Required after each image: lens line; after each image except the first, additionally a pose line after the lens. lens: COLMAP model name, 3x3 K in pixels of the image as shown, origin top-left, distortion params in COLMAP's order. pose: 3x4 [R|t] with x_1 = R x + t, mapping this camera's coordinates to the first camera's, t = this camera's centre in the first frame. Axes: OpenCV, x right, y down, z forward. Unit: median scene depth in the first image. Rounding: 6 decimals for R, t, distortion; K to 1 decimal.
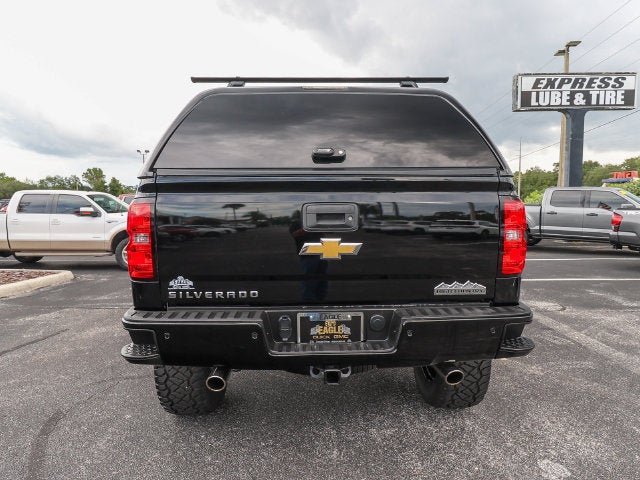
lens RADIAL K [[432.8, 0, 318.3], [0, 432.8, 237.8], [0, 0, 1]] dist [0.000630, -0.000052]
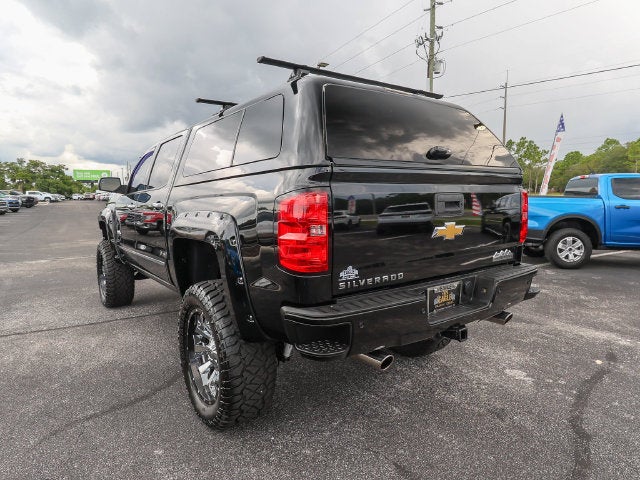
lens RADIAL K [[423.4, 0, 320.0], [0, 423.4, 240.0], [0, 0, 1]] dist [0.000510, -0.001731]
pose [[0.815585, -0.062734, 0.575226, -0.929606], [0.049542, 0.998026, 0.038601, -0.012763], [-0.576512, -0.002985, 0.817083, 0.238101]]
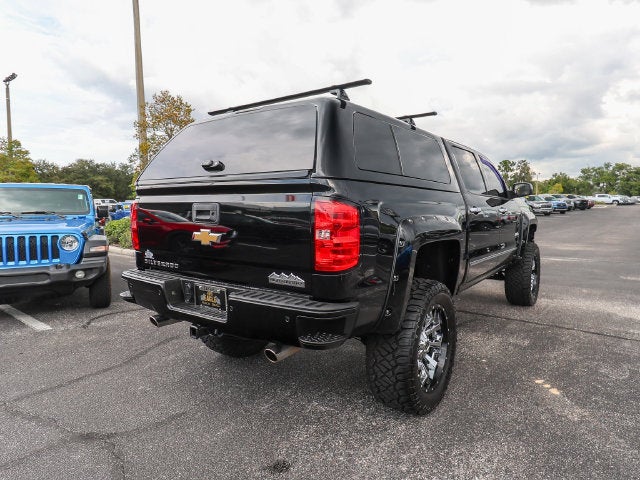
lens RADIAL K [[410.3, 0, 320.0], [0, 410.3, 240.0], [0, 0, 1]] dist [-0.003594, -0.003409]
pose [[0.790731, 0.060465, -0.609170, 1.049796], [-0.048853, 0.998169, 0.035663, -0.027176], [0.610211, 0.001560, 0.792237, 0.214570]]
